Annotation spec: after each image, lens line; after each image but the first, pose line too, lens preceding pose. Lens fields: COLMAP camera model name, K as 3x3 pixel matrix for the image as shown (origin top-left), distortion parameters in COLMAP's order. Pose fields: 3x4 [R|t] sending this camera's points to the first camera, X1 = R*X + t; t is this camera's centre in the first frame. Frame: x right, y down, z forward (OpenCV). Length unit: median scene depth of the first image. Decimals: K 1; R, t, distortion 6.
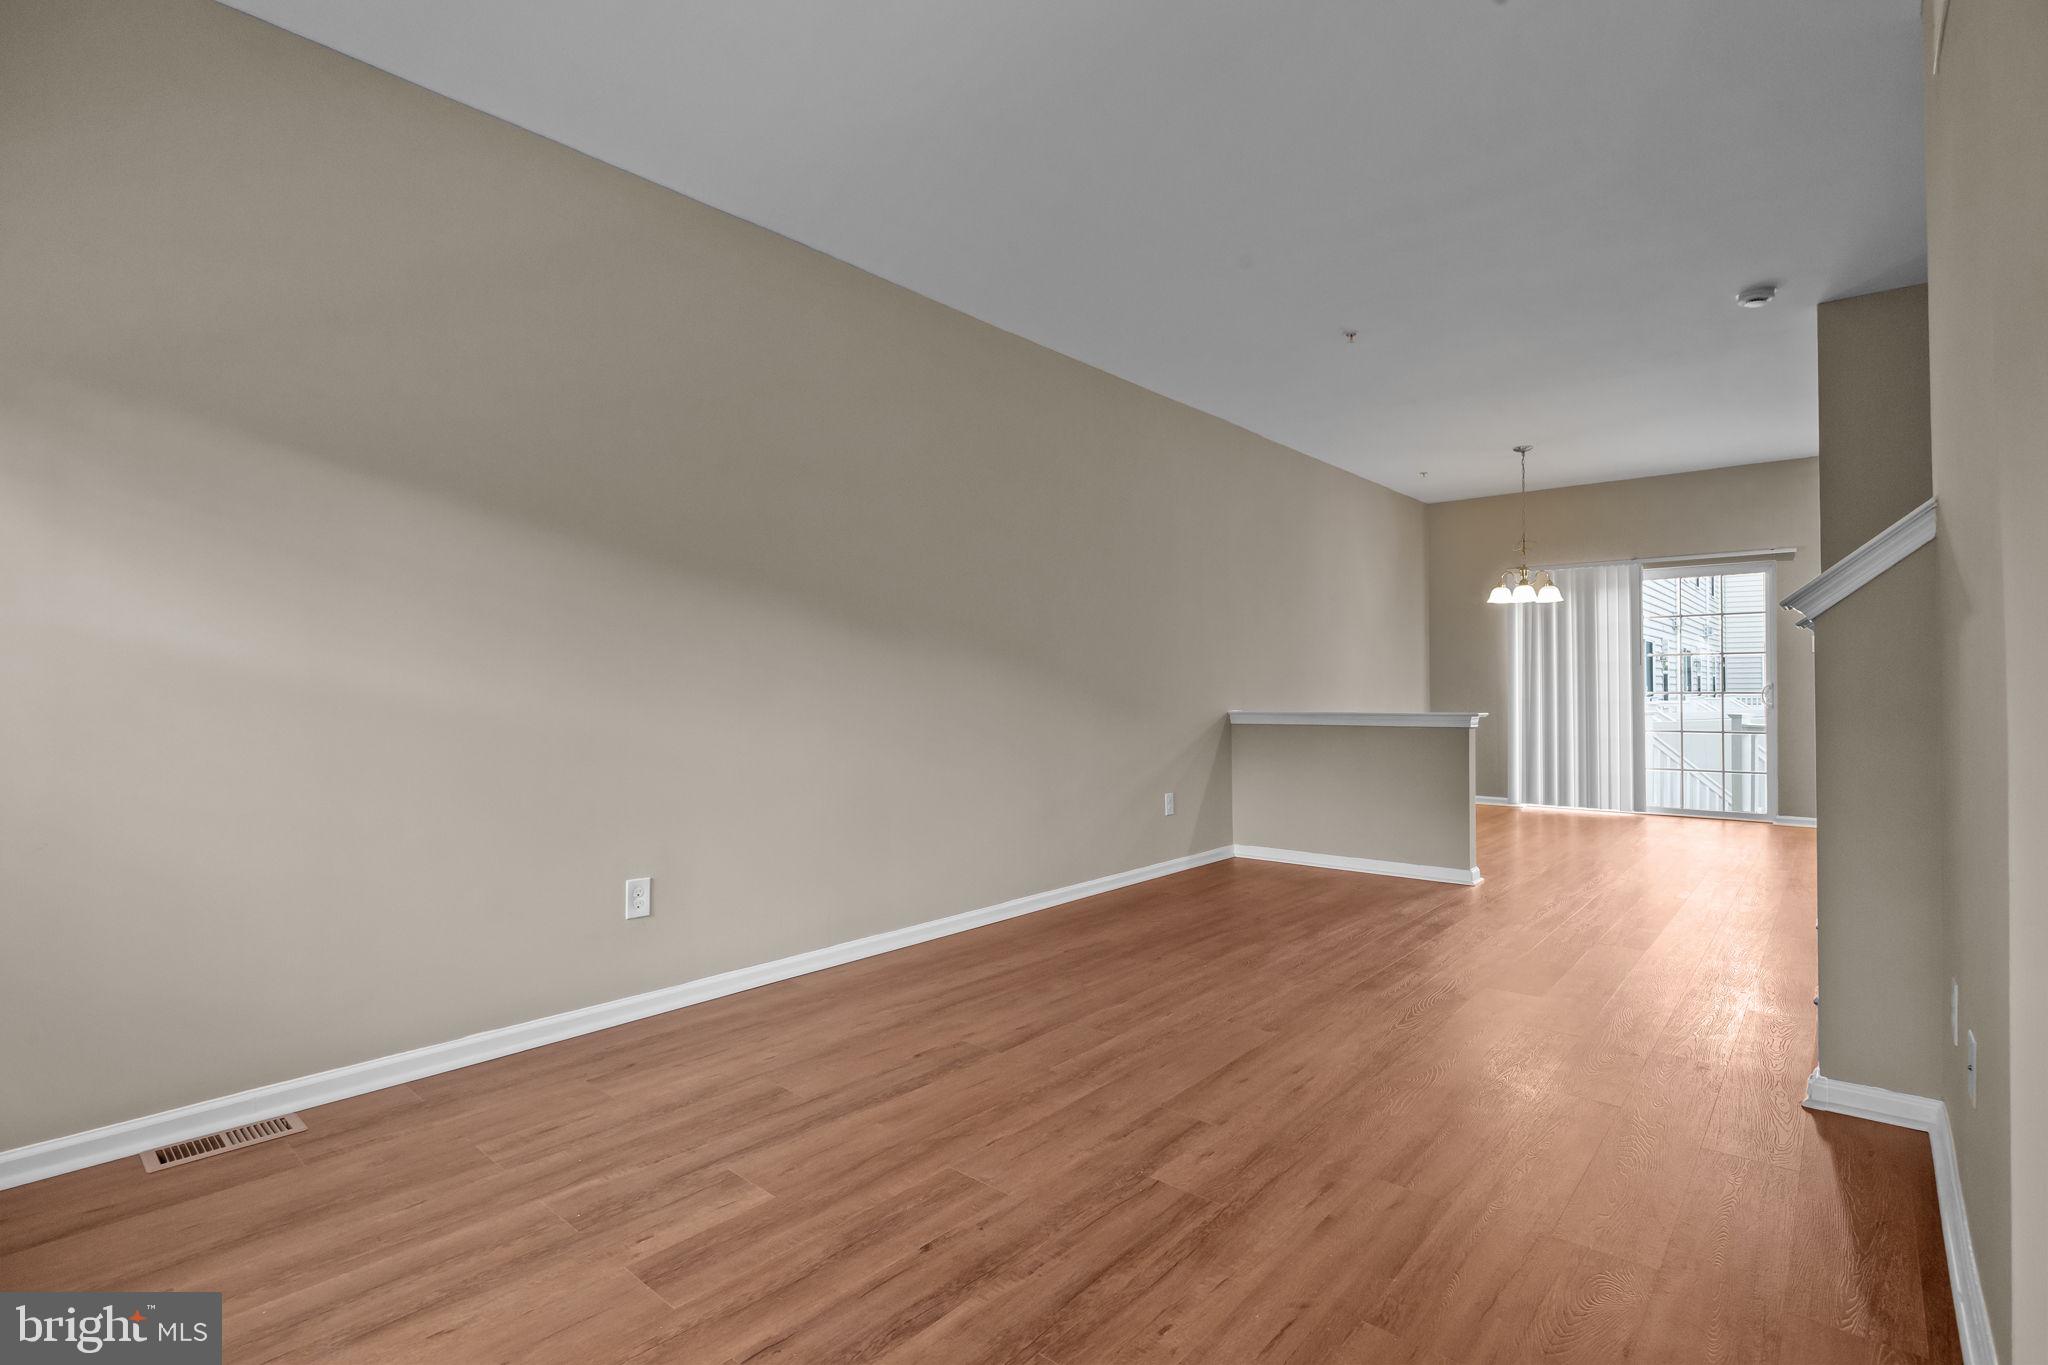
lens RADIAL K [[933.9, 0, 1013.1], [0, 933.9, 683.4], [0, 0, 1]] dist [-0.008118, 0.000145]
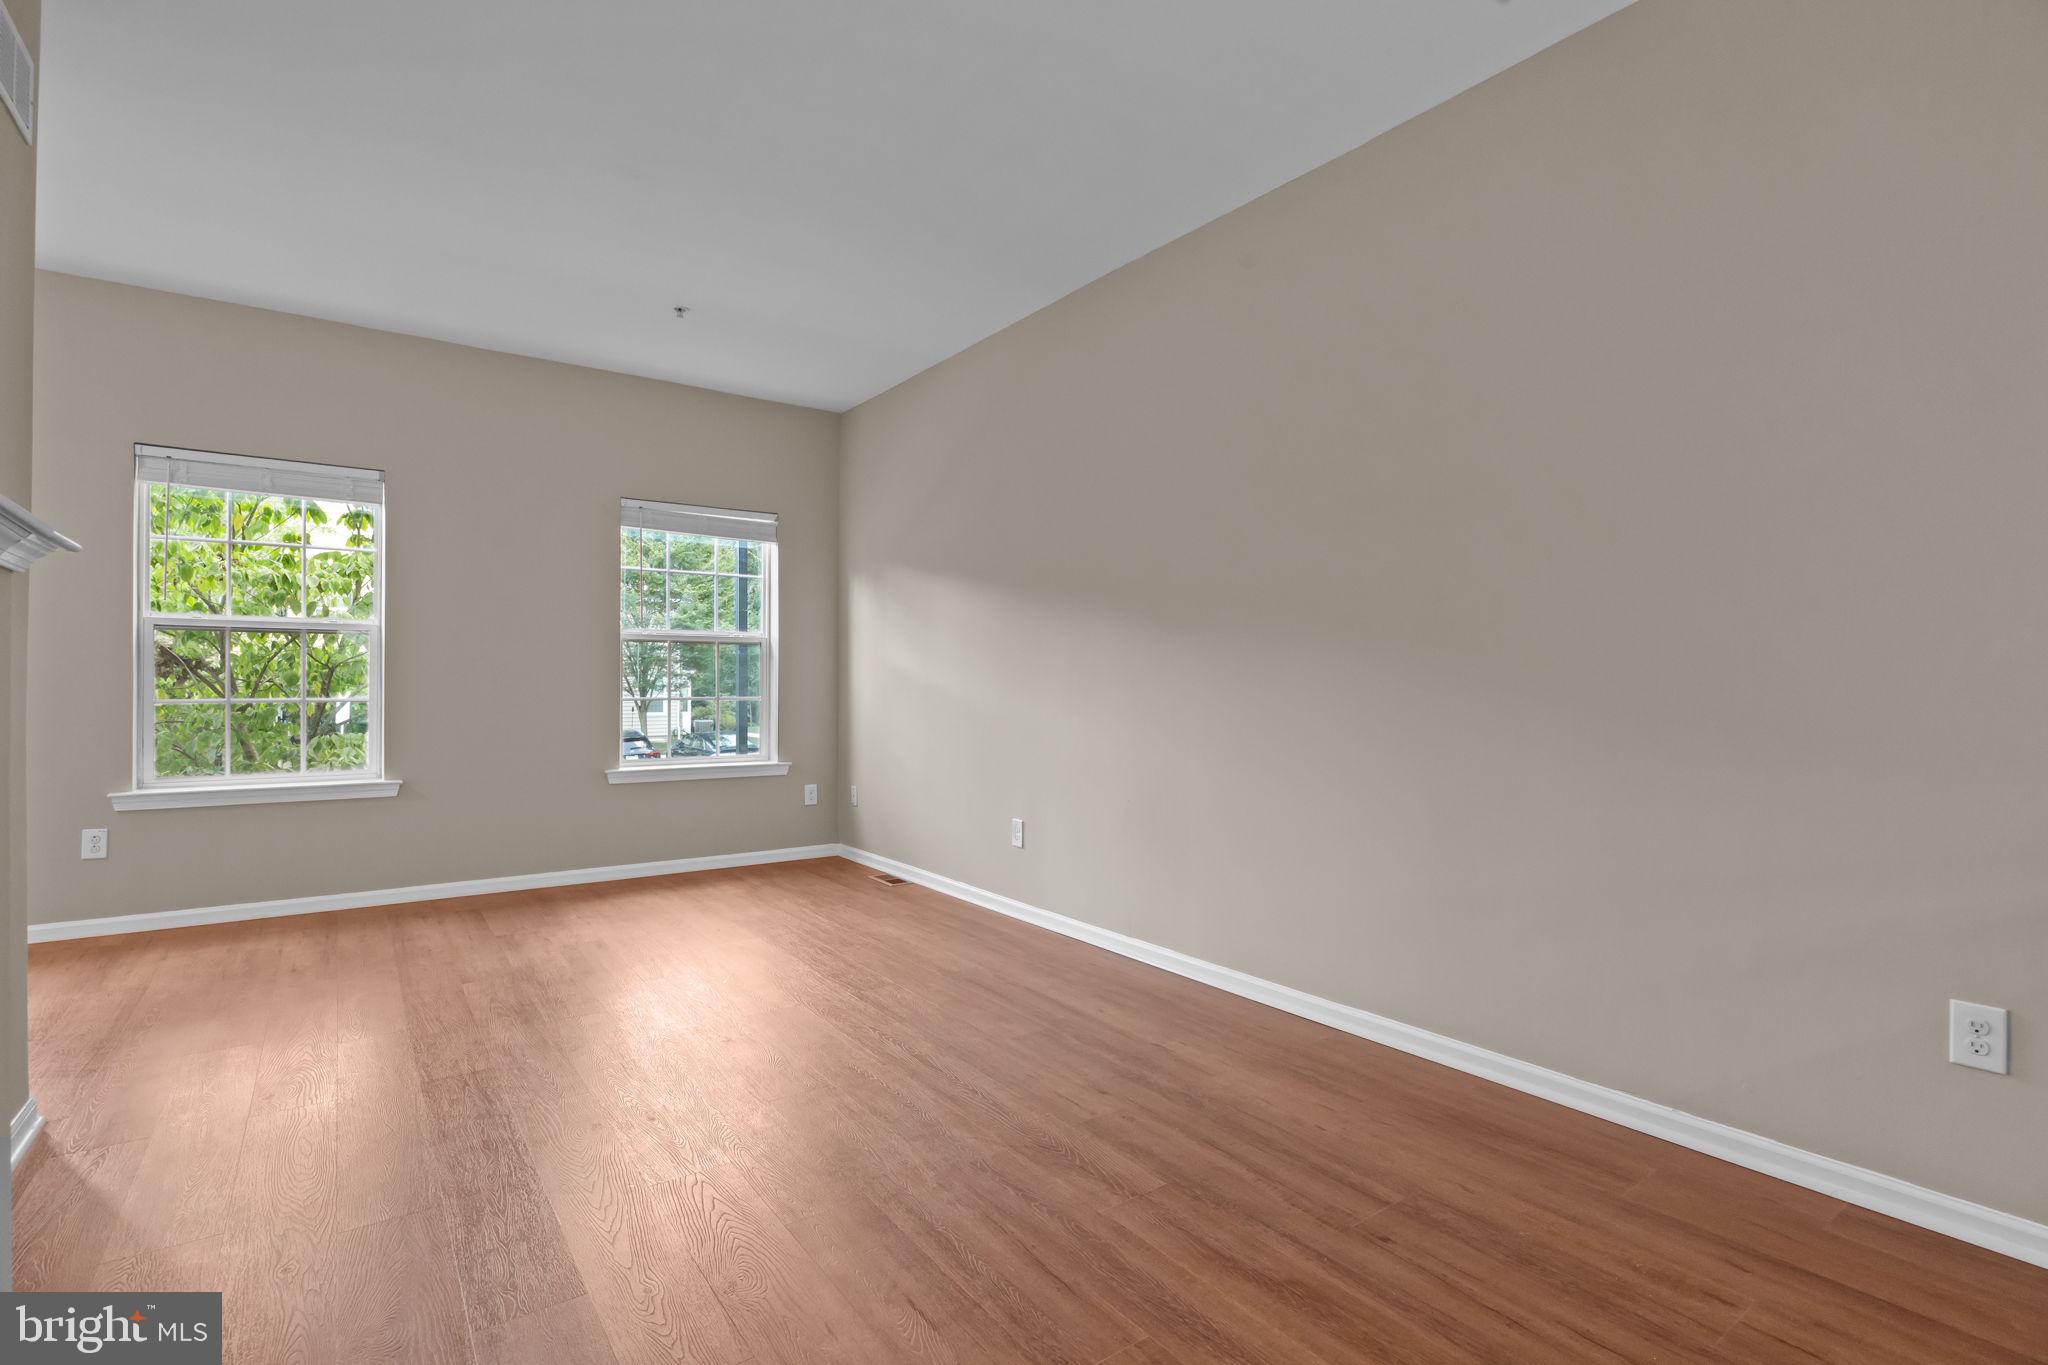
lens RADIAL K [[973.9, 0, 1020.9], [0, 973.9, 688.6], [0, 0, 1]] dist [-0.008599, 0.000137]
pose [[-0.214688, 0.014145, -0.976580, 0.866602], [0.010607, 0.999870, 0.012151, 0.002467], [0.976625, -0.007750, -0.214810, 1.139356]]
